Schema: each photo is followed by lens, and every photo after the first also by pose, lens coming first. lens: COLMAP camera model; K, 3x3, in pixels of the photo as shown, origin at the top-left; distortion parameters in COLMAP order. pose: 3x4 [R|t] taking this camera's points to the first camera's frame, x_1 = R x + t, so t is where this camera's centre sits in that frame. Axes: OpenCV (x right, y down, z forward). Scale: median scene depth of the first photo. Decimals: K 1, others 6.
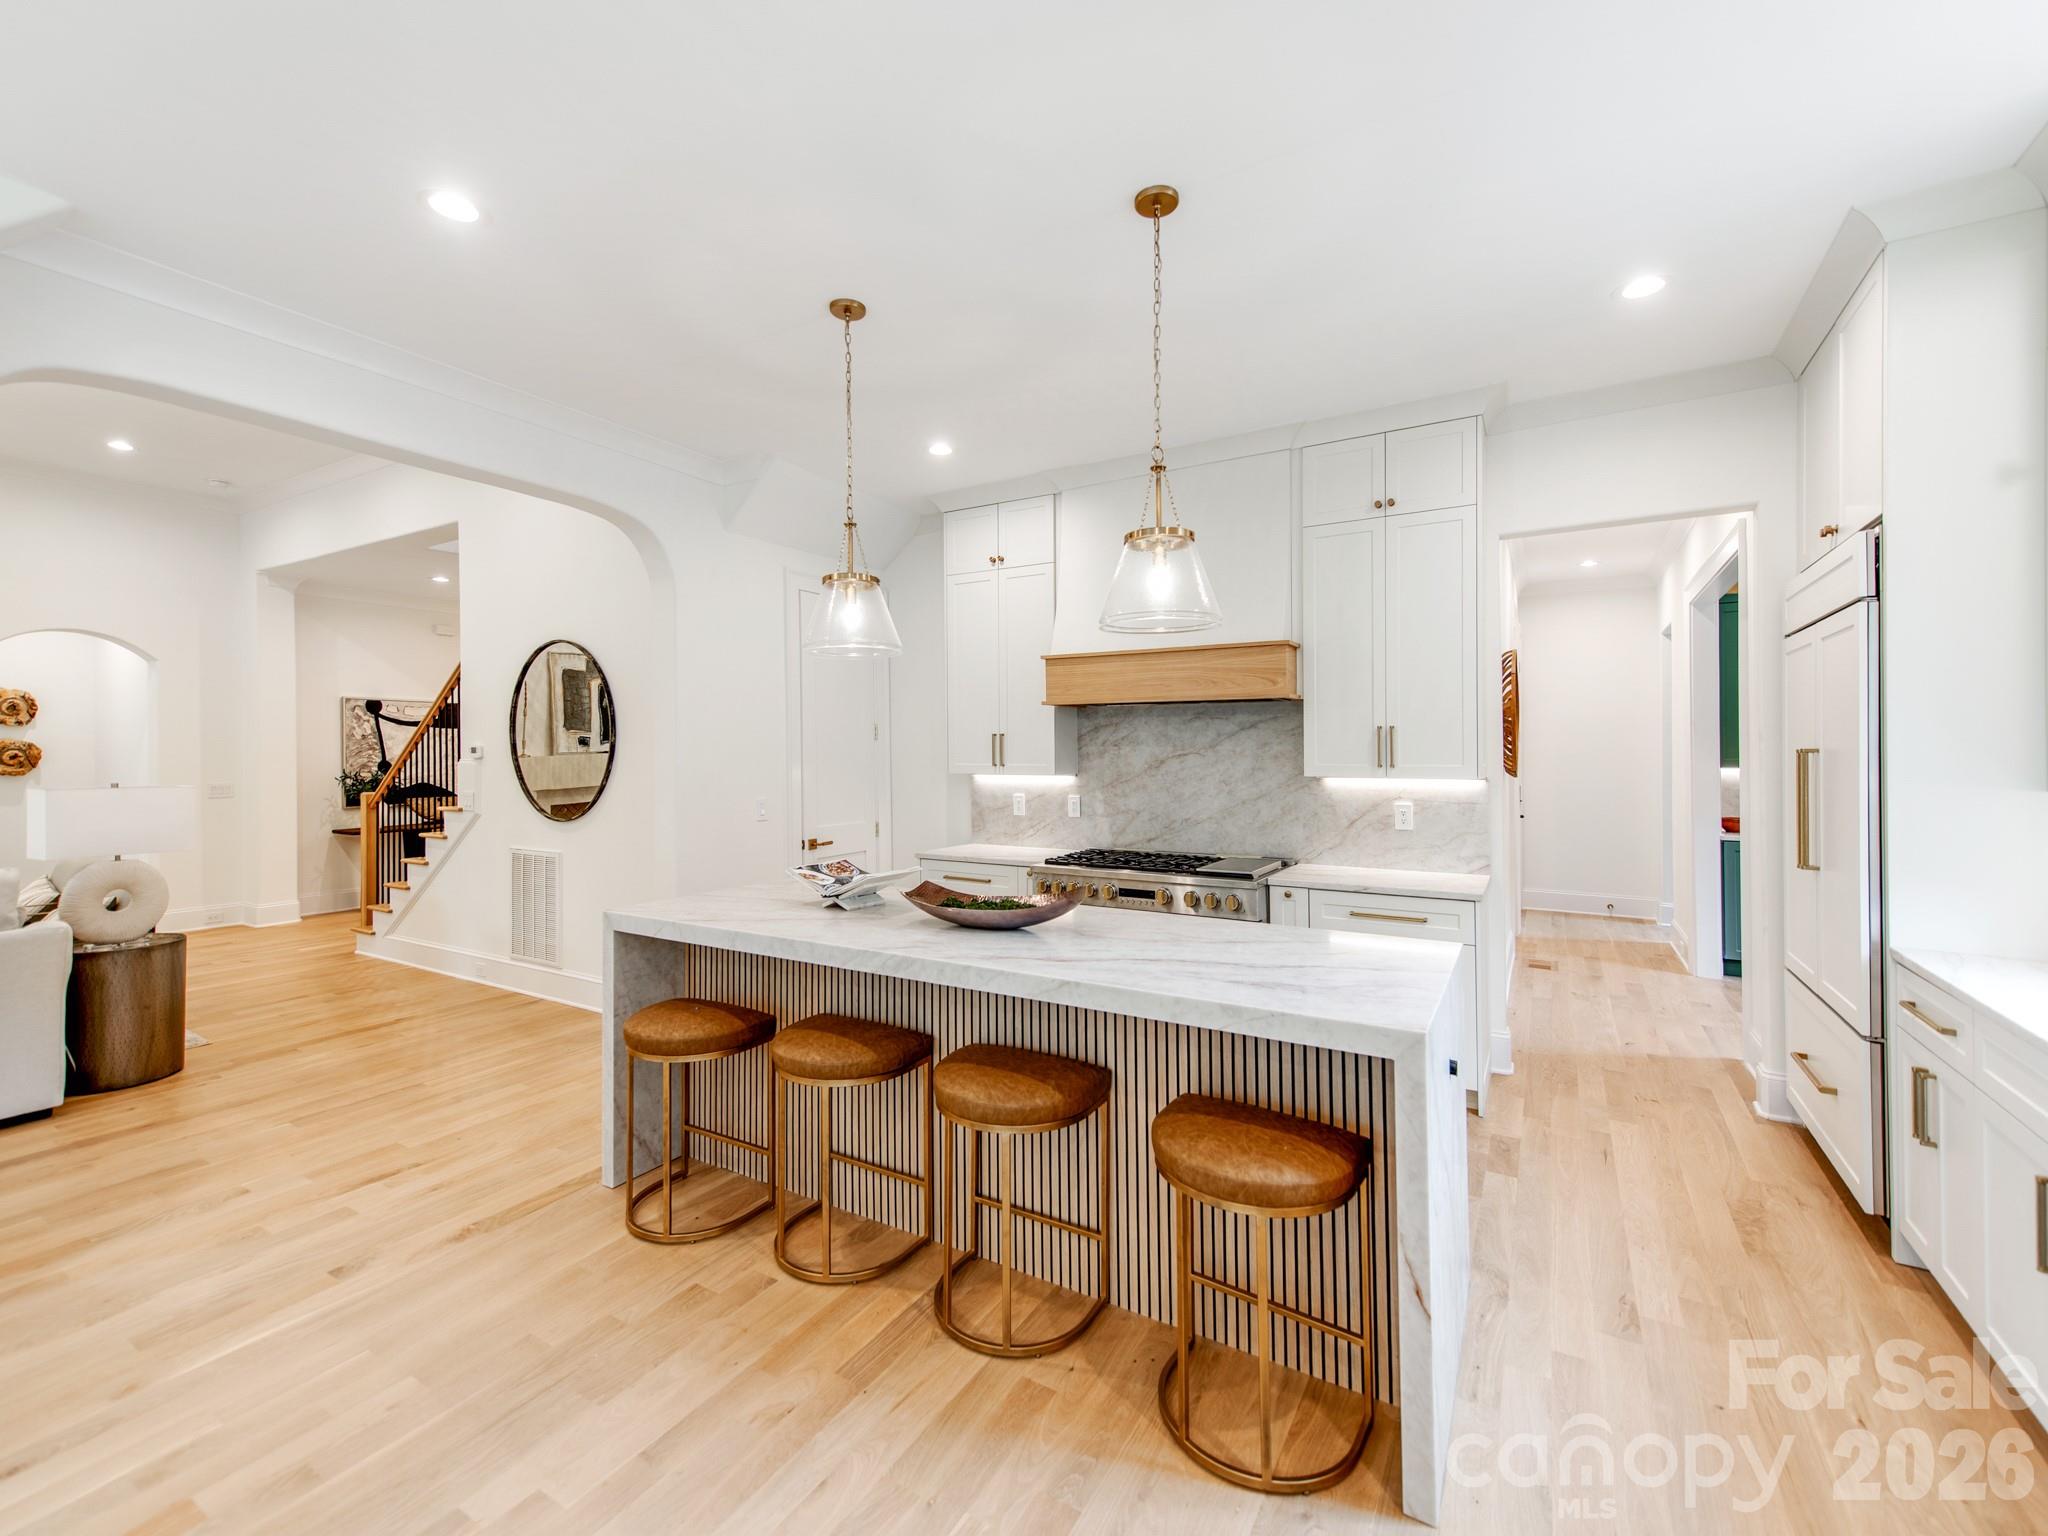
lens RADIAL K [[873.6, 0, 995.7], [0, 873.6, 759.0], [0, 0, 1]] dist [0.021008, -0.002504]
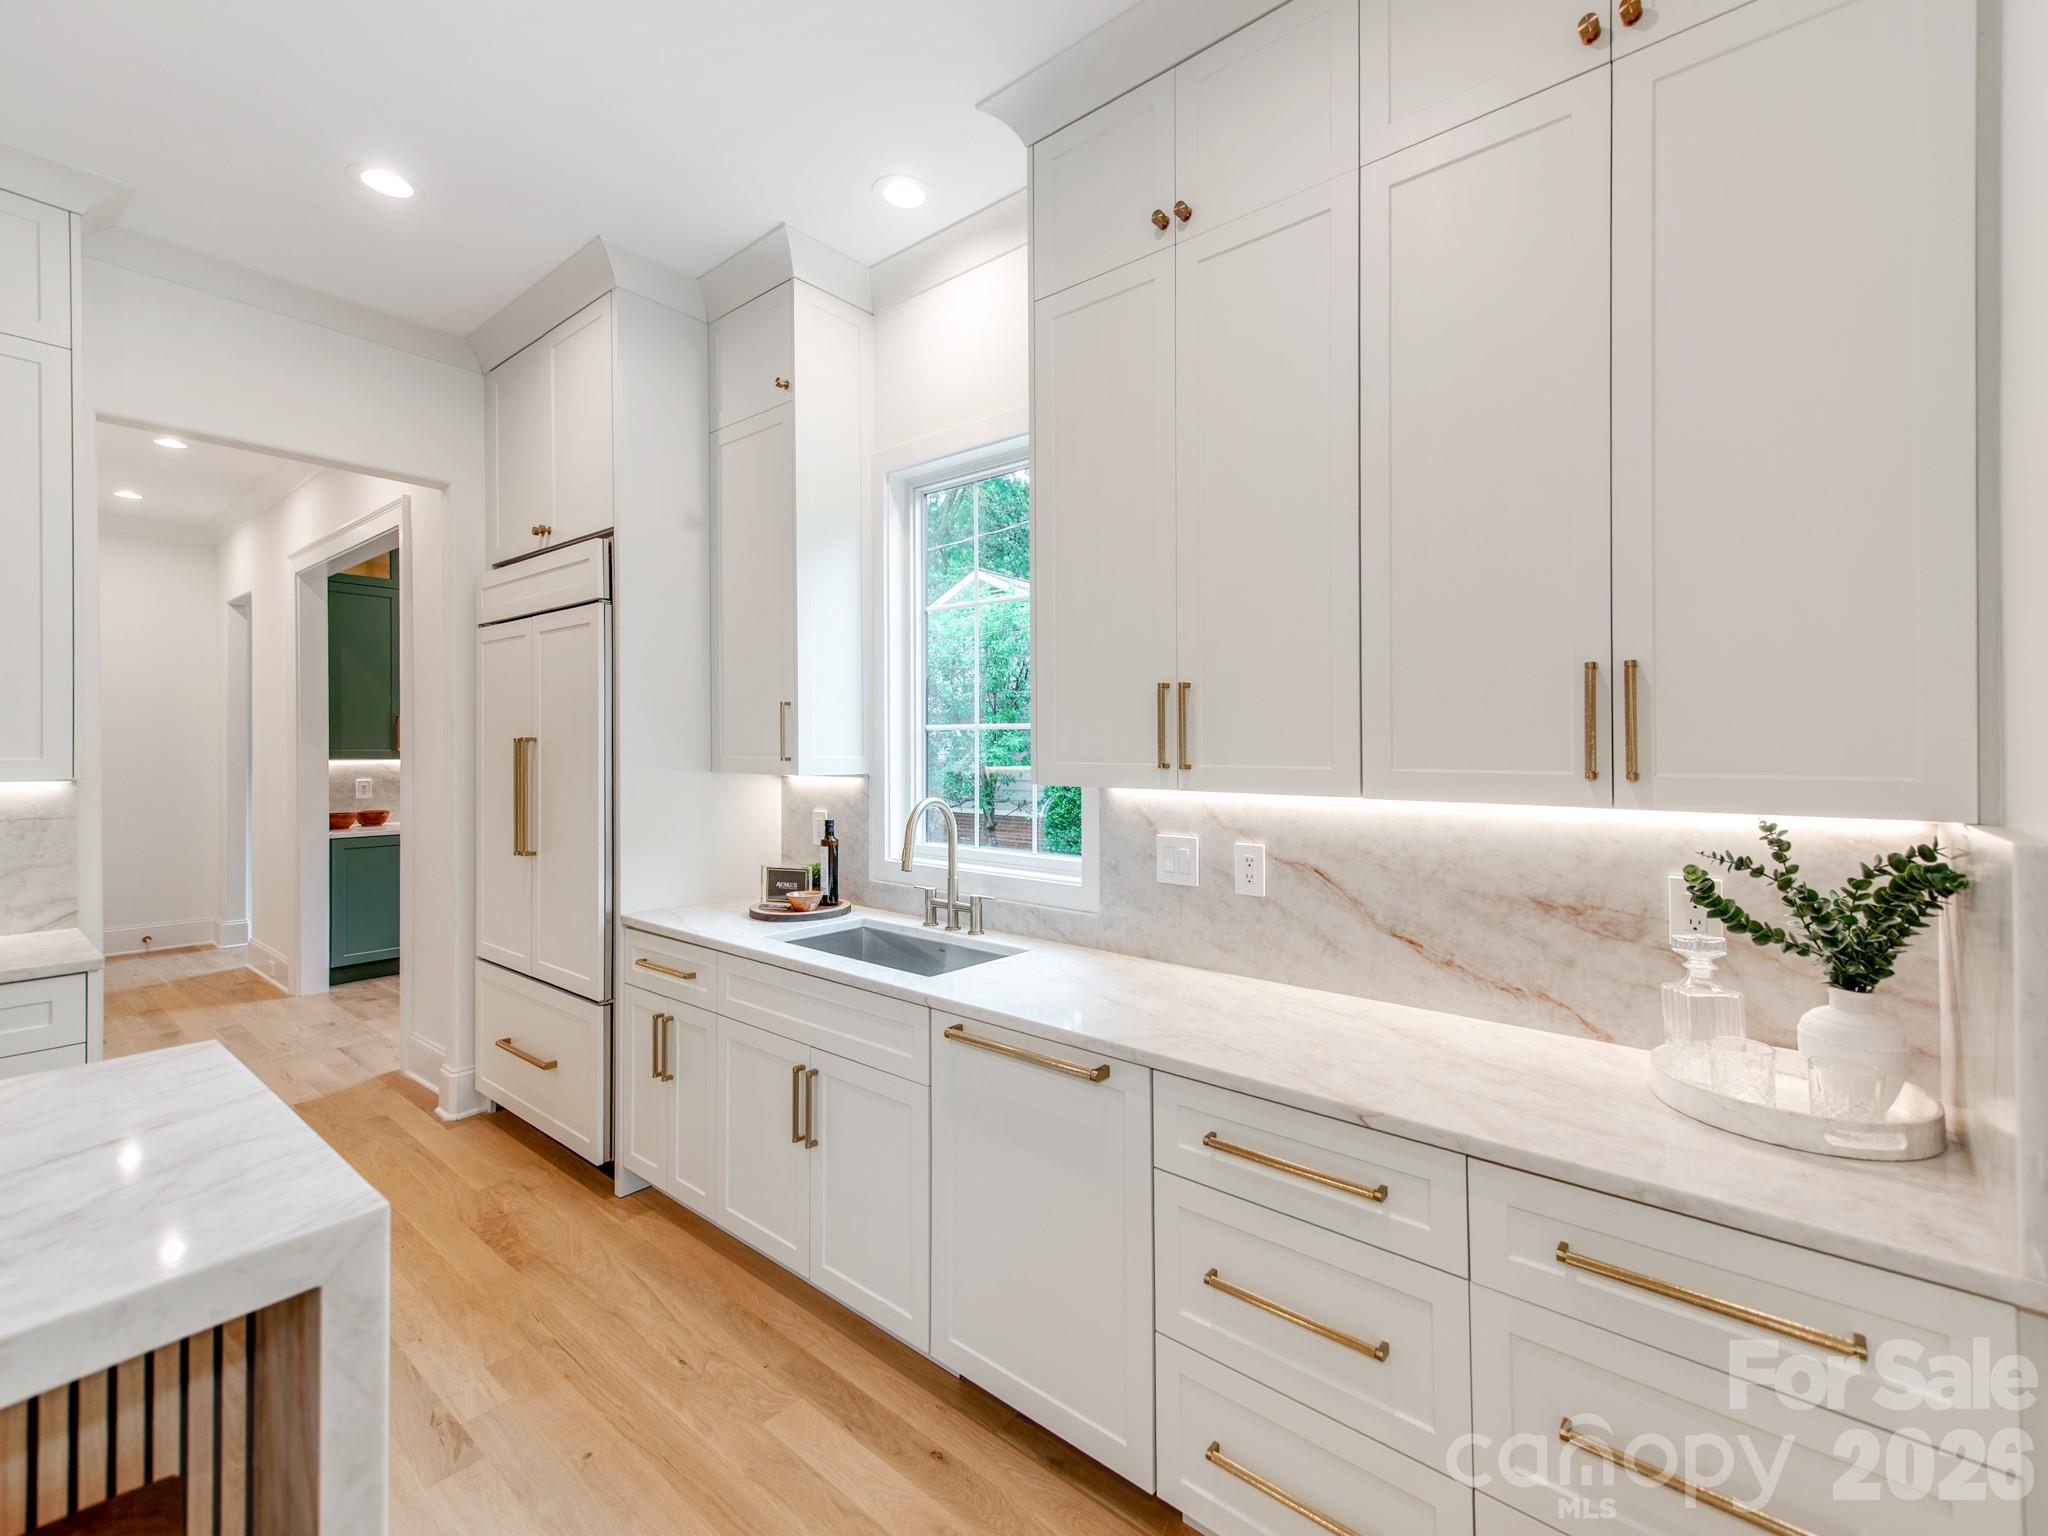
lens RADIAL K [[873.6, 0, 1085.2], [0, 873.6, 738.9], [0, 0, 1]] dist [0.021008, -0.002504]
pose [[0.099014, 0.012222, 0.995011, -0.024087], [0.003331, 0.999915, -0.012614, 0.003786], [-0.995080, 0.004564, 0.098965, 0.190787]]
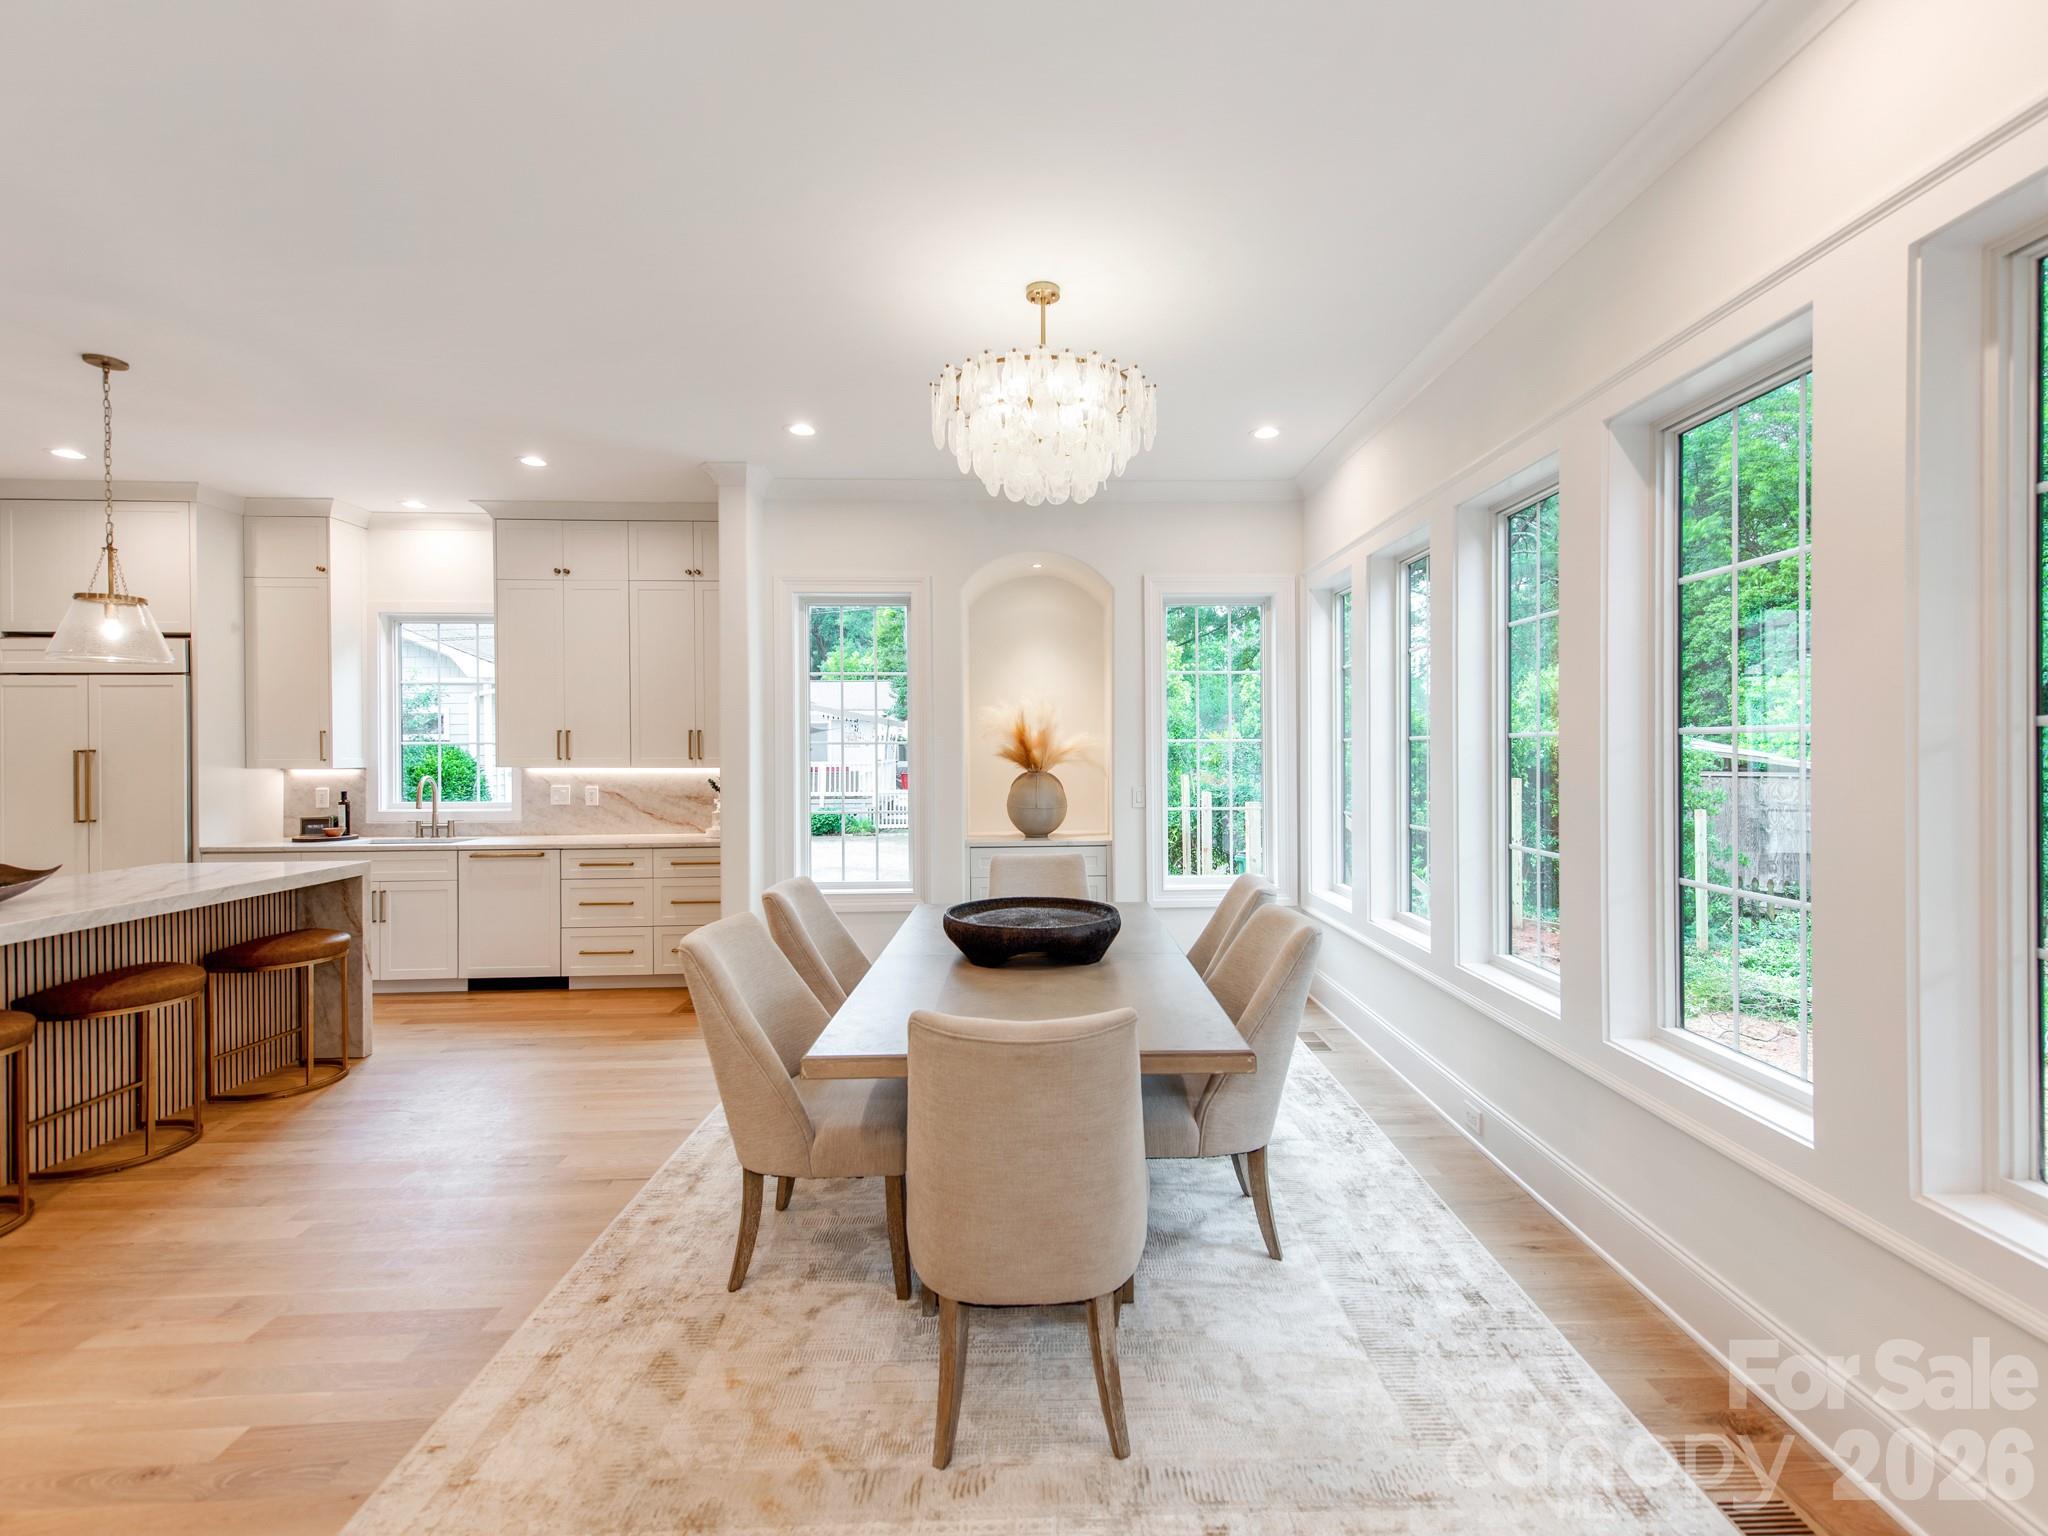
lens RADIAL K [[939.9, 0, 1069.6], [0, 939.9, 749.6], [0, 0, 1]] dist [0.023070, -0.004373]
pose [[-0.547646, 0.003863, 0.836701, -1.174037], [0.011190, 0.999934, 0.002708, 0.002988], [-0.836635, 0.010845, -0.547653, 0.330718]]
